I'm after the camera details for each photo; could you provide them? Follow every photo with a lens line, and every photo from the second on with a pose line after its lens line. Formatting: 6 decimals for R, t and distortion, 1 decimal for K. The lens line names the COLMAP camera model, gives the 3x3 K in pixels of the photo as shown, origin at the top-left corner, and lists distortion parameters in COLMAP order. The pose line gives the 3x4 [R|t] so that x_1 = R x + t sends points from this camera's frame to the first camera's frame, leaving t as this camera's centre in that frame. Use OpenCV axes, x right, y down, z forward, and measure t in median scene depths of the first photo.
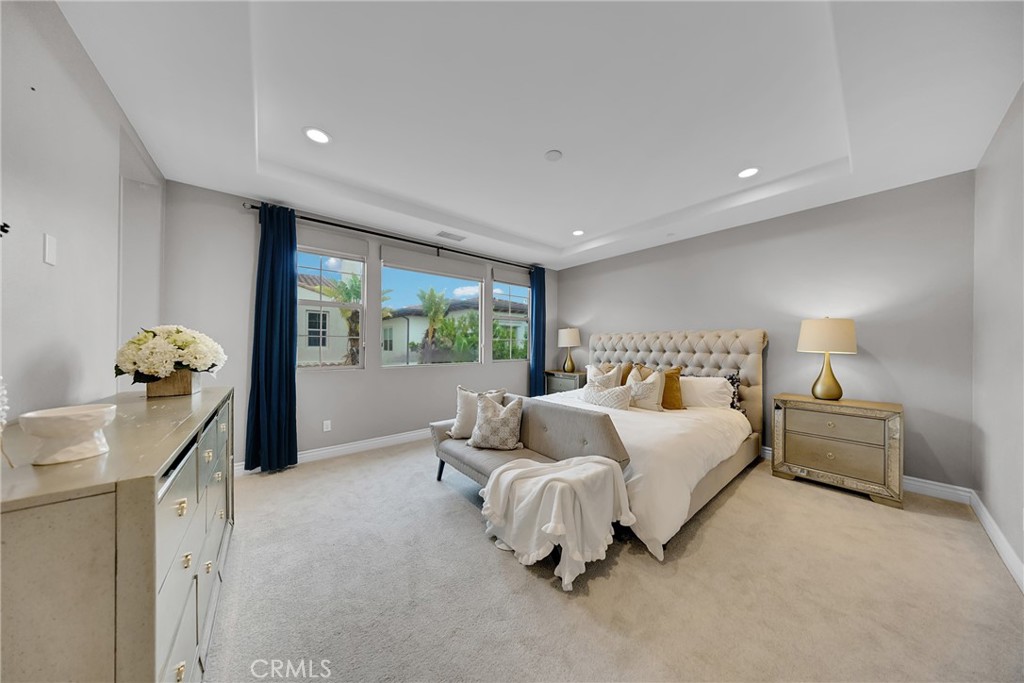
lens RADIAL K [[299.1, 0, 516.0], [0, 299.1, 344.8], [0, 0, 1]] dist [-0.000562, -0.000156]
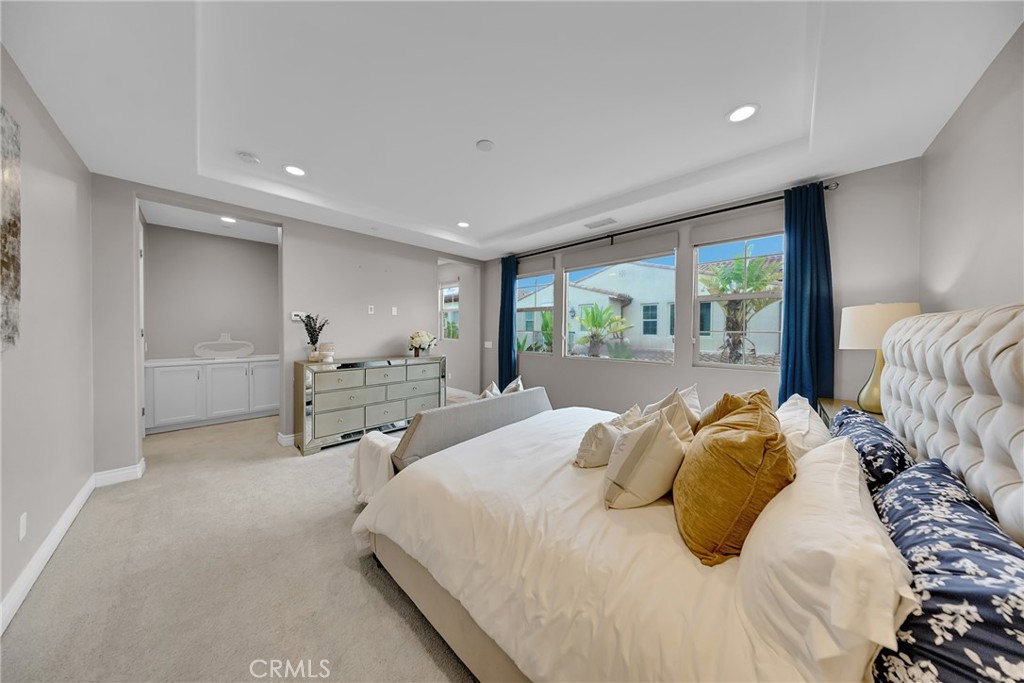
lens RADIAL K [[299.1, 0, 514.8], [0, 299.1, 333.5], [0, 0, 1]] dist [-0.000562, -0.000156]
pose [[0.130859, 0.002261, -0.991398, 0.663944], [0.000446, 0.999997, 0.002340, -0.016908], [0.991401, -0.000749, 0.130857, 0.587515]]
